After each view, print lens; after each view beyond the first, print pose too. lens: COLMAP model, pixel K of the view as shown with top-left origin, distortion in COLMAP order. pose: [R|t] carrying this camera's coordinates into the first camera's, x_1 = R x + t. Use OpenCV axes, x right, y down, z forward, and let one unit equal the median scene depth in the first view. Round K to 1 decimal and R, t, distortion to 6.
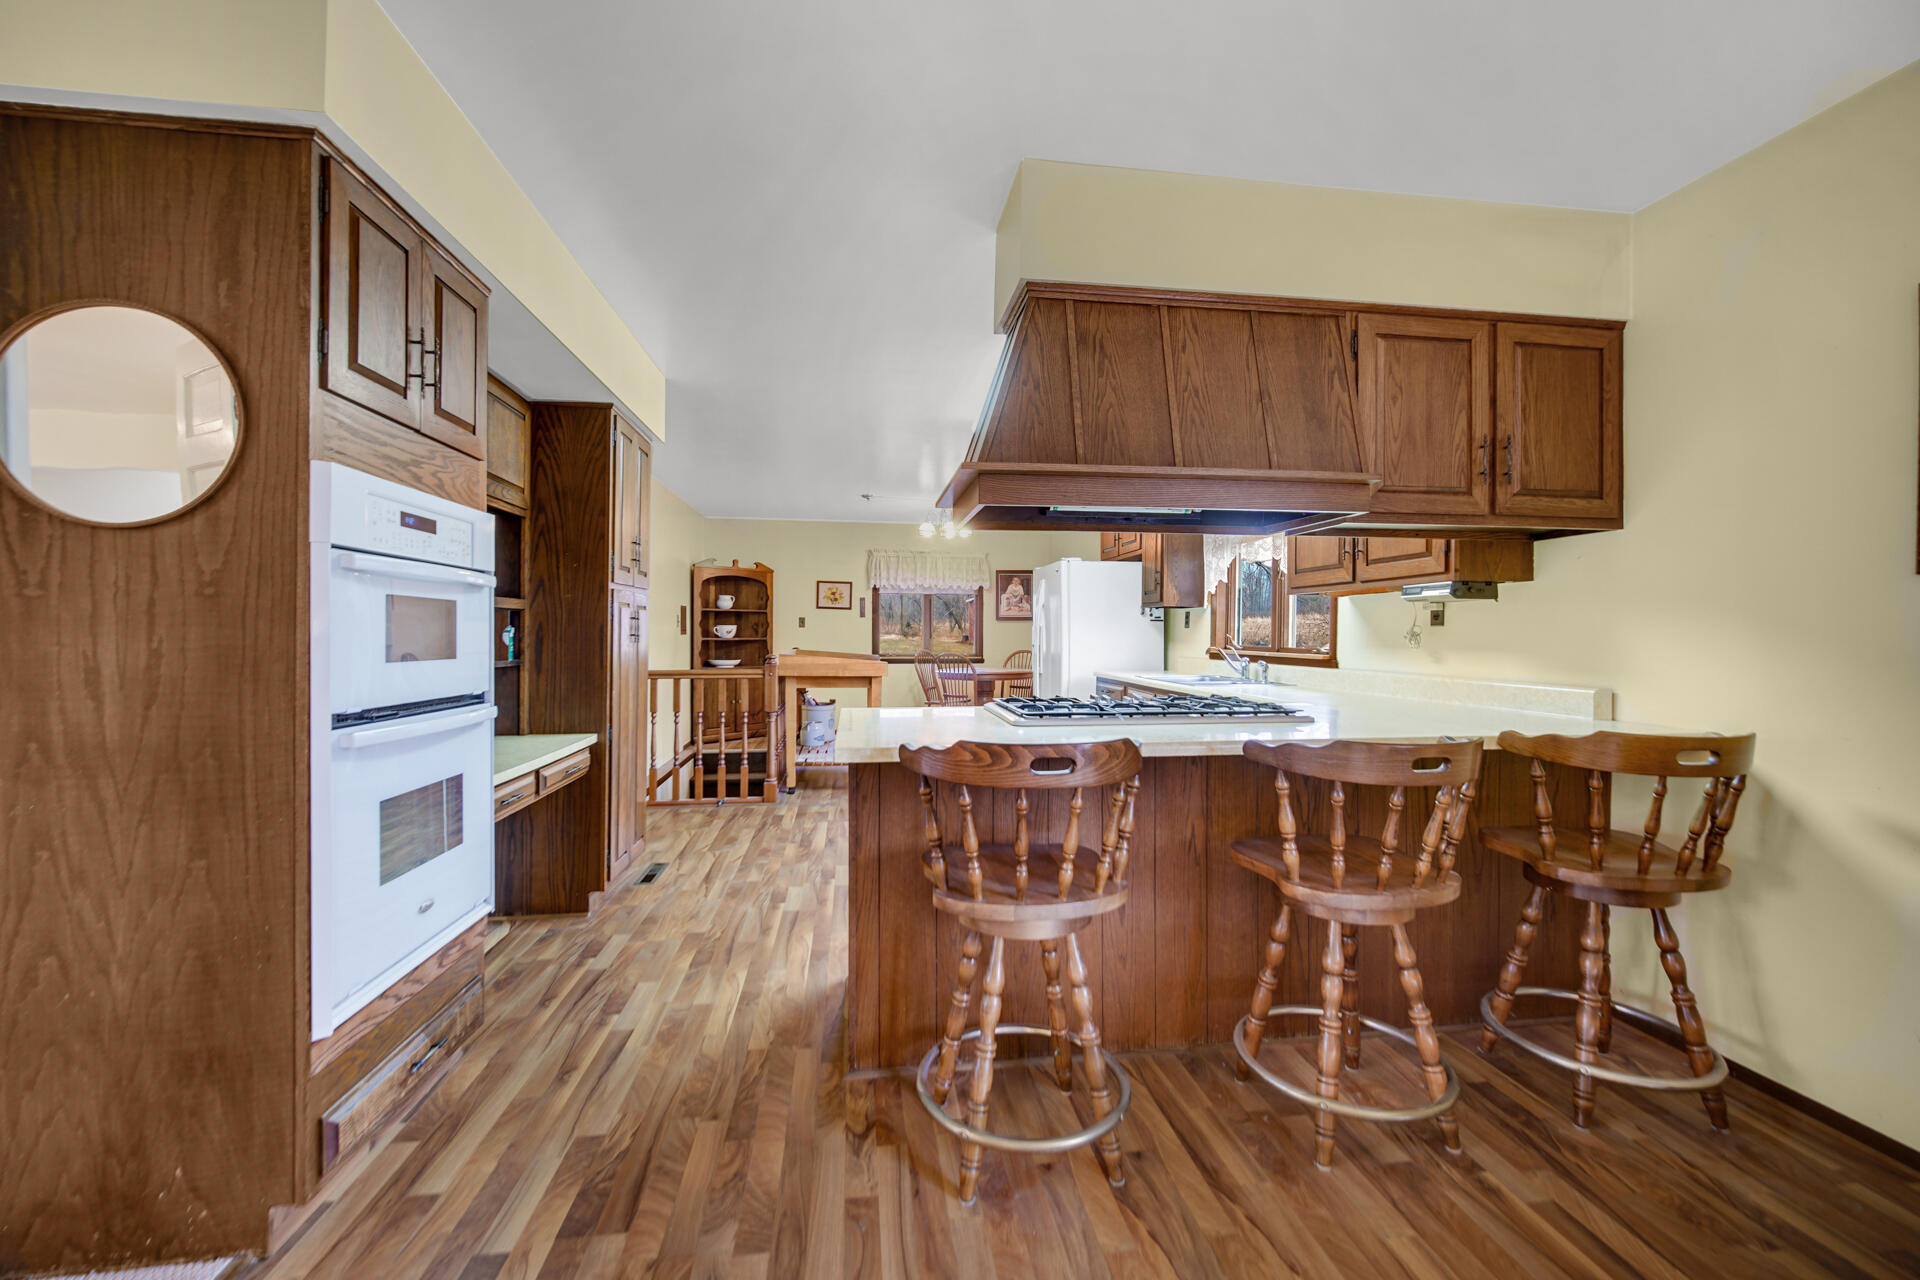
lens RADIAL K [[865.8, 0, 977.9], [0, 865.8, 638.5], [0, 0, 1]] dist [0.010221, 0.000275]
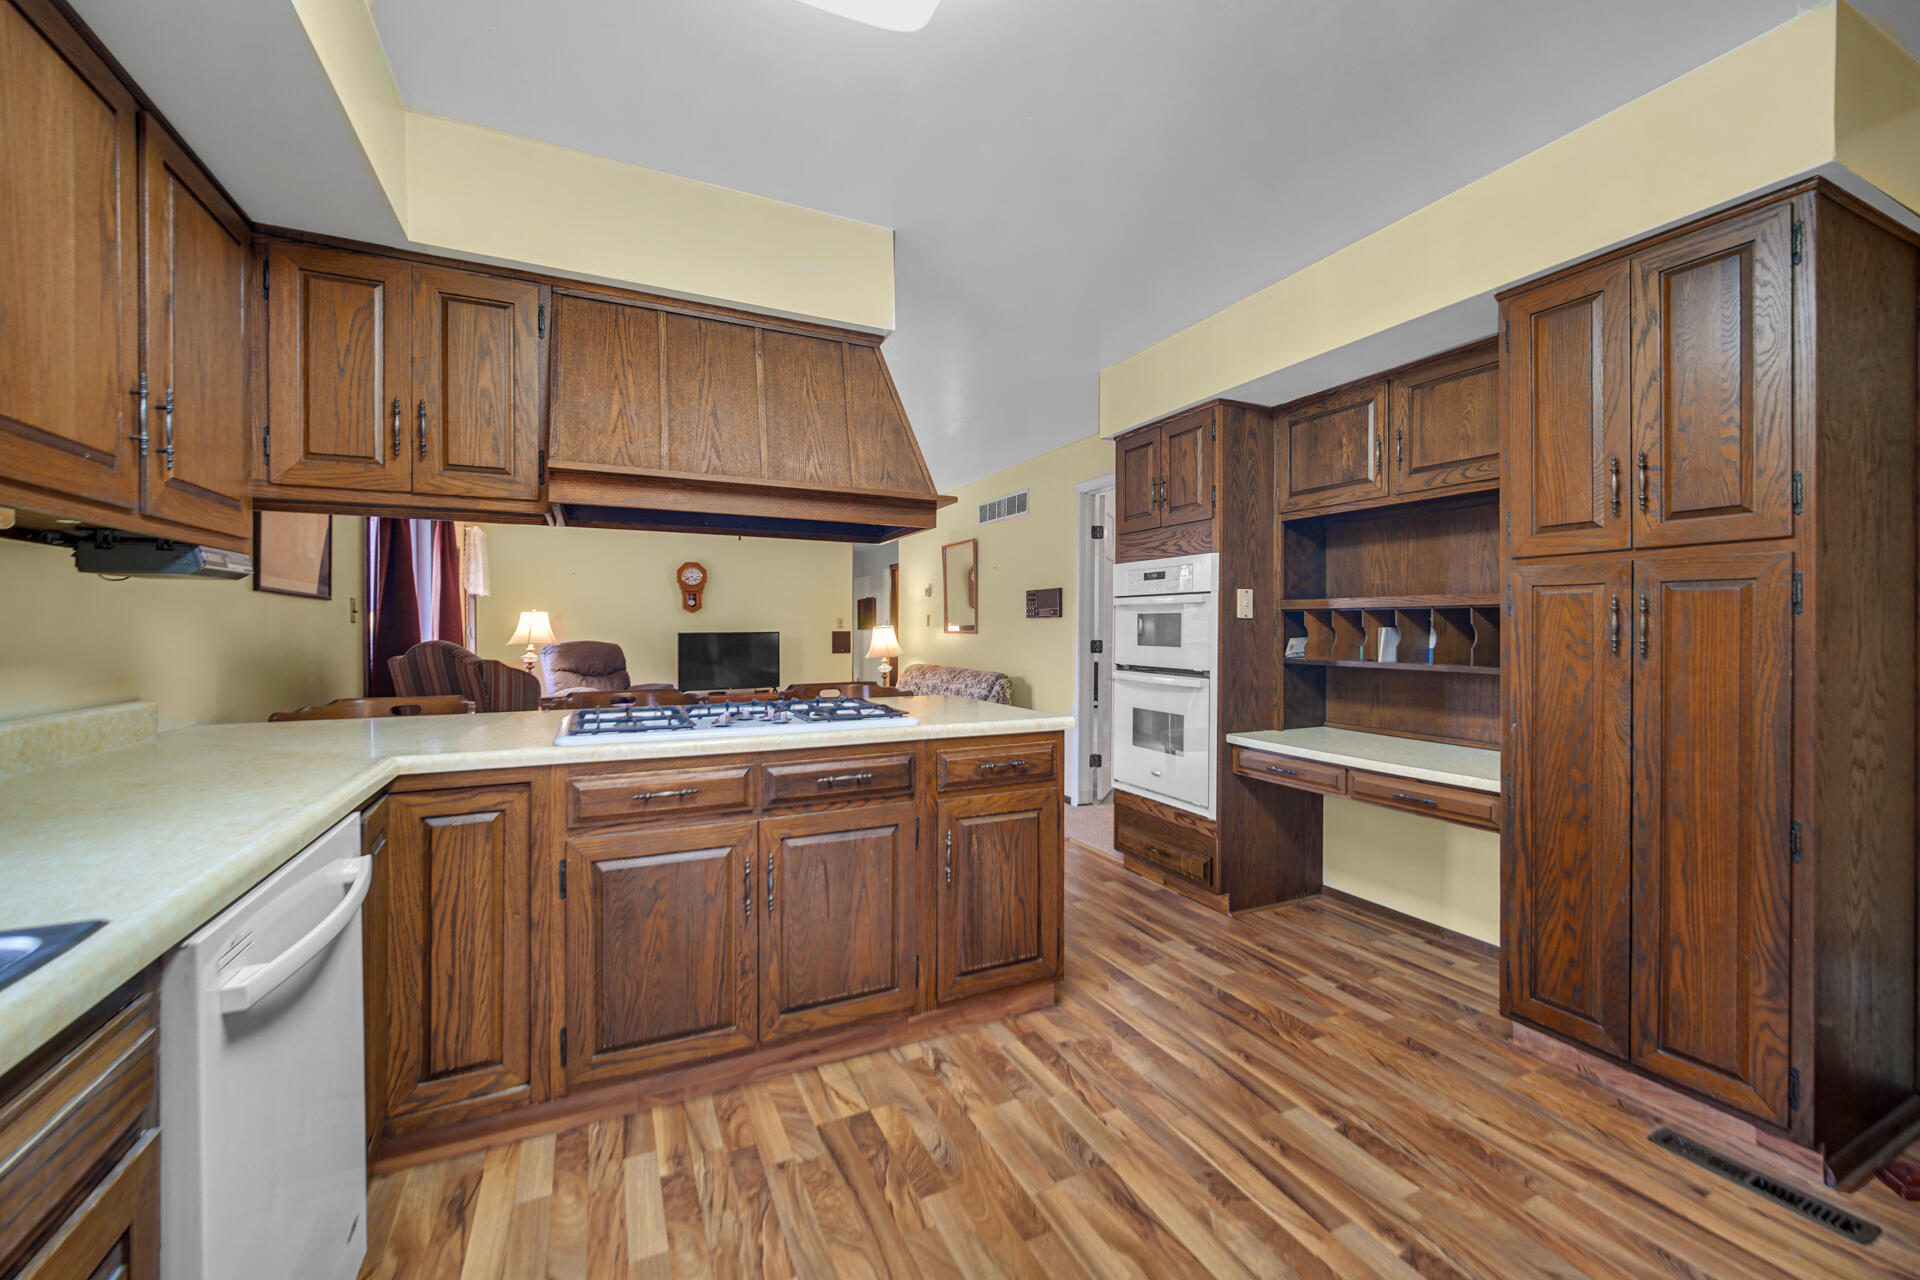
lens RADIAL K [[764.1, 0, 977.7], [0, 764.1, 631.0], [0, 0, 1]] dist [-0.003564, -0.000653]
pose [[-0.957822, -0.004373, -0.287330, 0.141995], [-0.006430, 0.999960, 0.006216, -0.010295], [0.287291, 0.007801, -0.957812, 1.513468]]
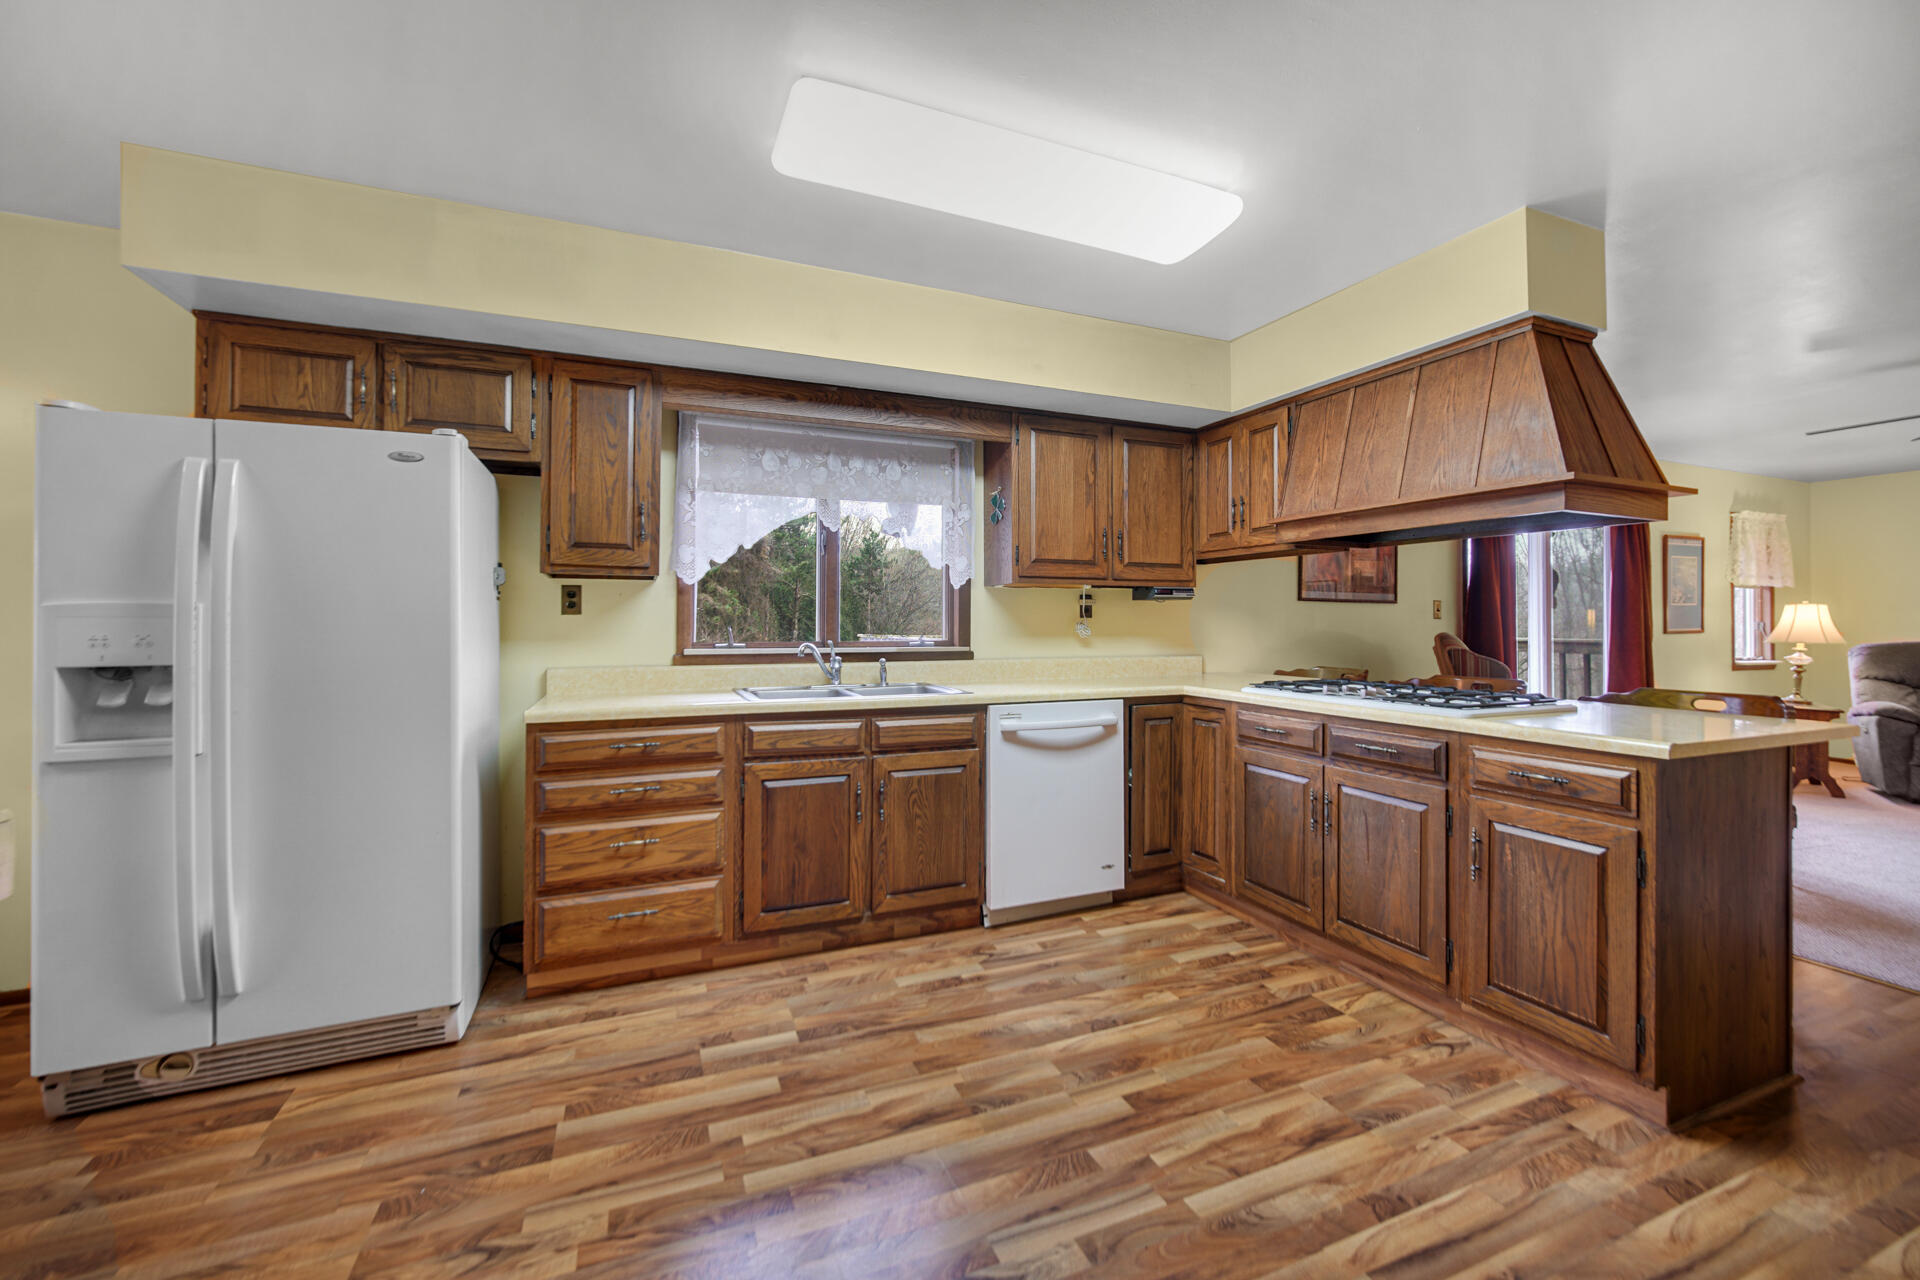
lens RADIAL K [[764.1, 0, 938.0], [0, 764.1, 617.3], [0, 0, 1]] dist [-0.003564, -0.000653]
pose [[-0.211761, -0.001626, 0.977320, -0.490217], [-0.001190, 0.999998, 0.001406, -0.013316], [-0.977321, -0.000865, -0.211763, 1.466755]]
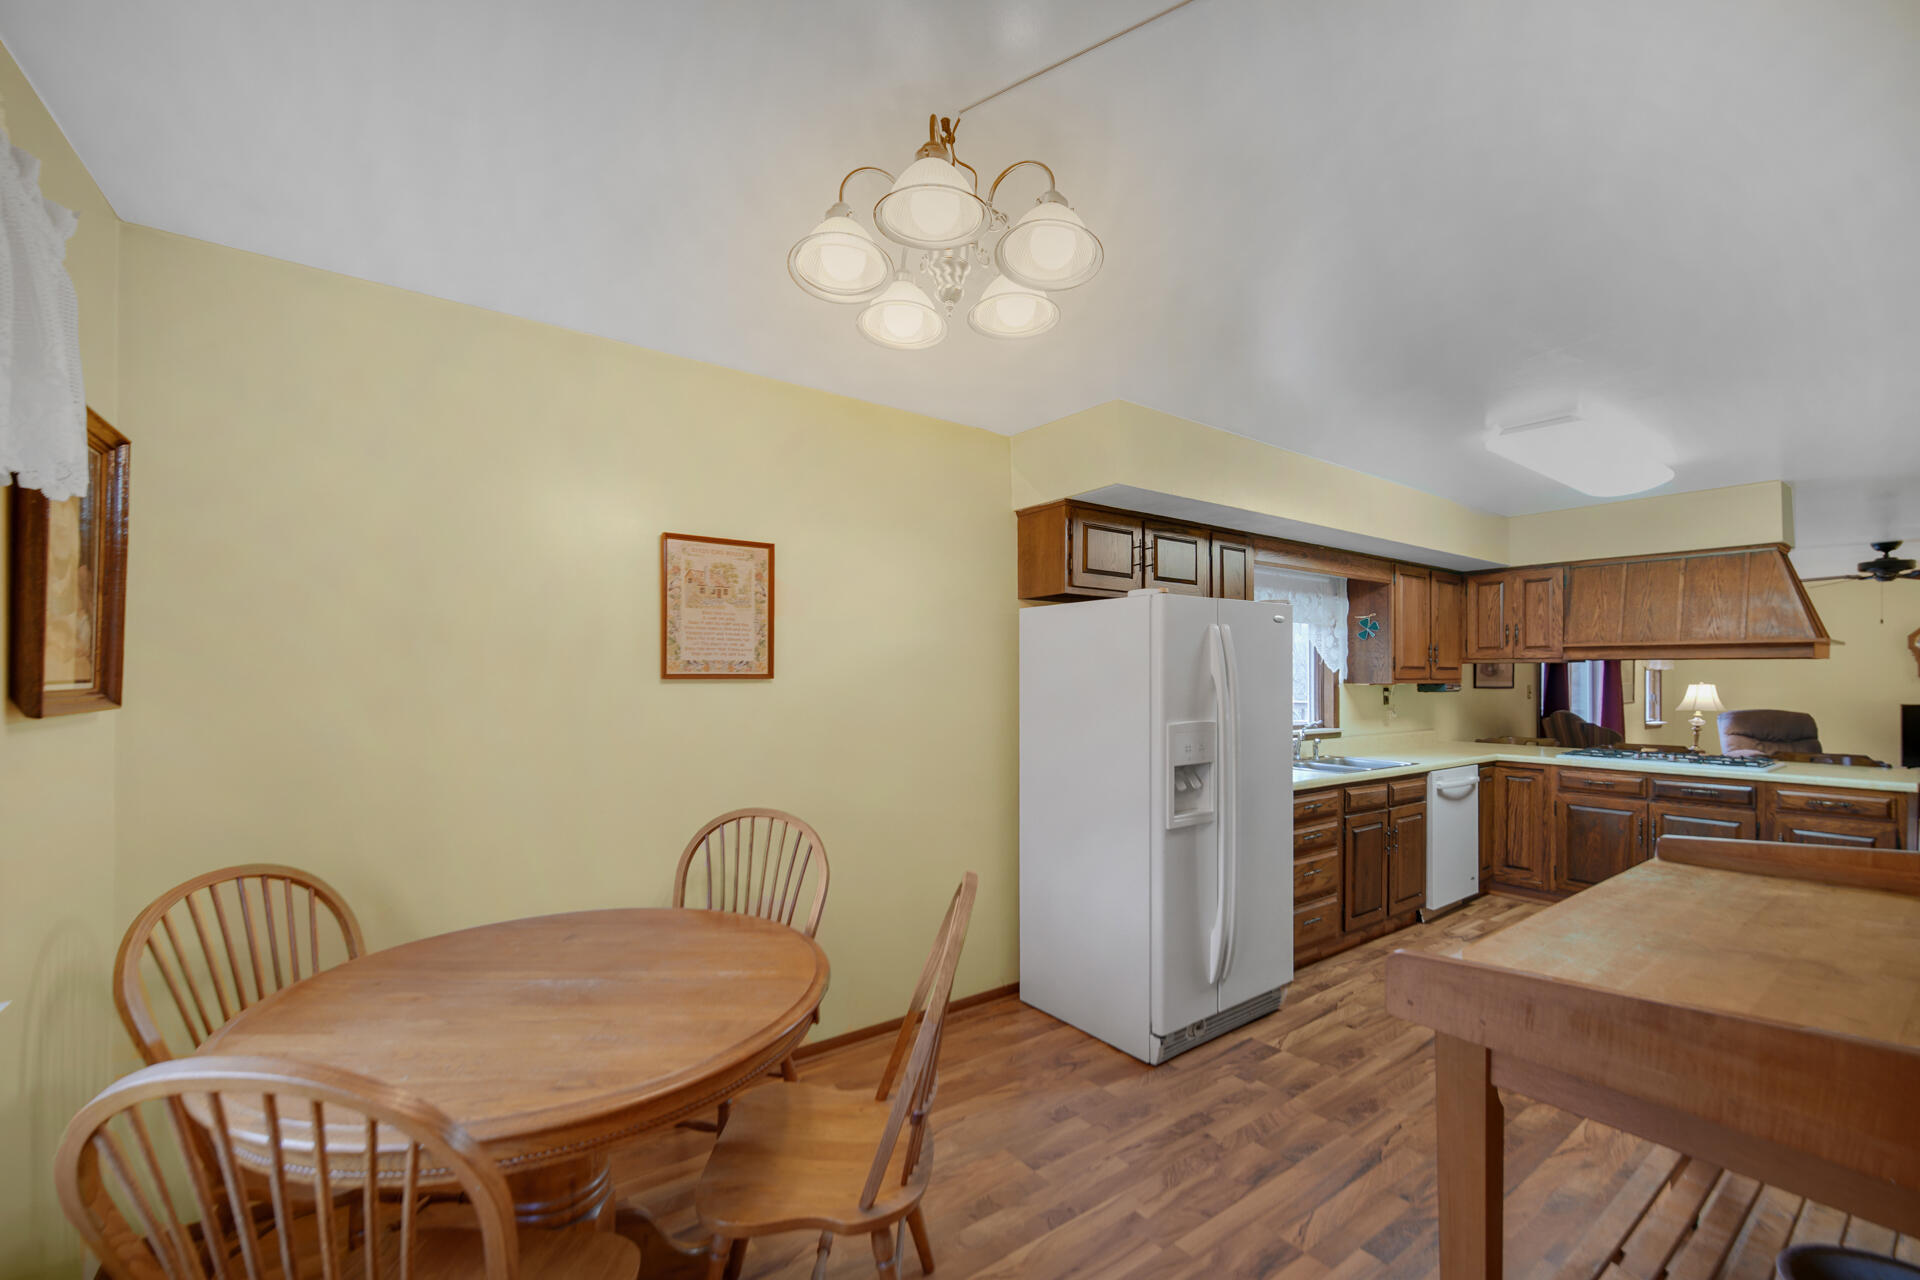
lens RADIAL K [[810.9, 0, 934.2], [0, 810.9, 675.1], [0, 0, 1]] dist [-0.001791, 0.001895]
pose [[-0.439668, -0.008965, 0.898116, -0.501896], [-0.003734, 0.999960, 0.008154, -0.077068], [-0.898153, 0.000231, -0.439684, 2.499021]]
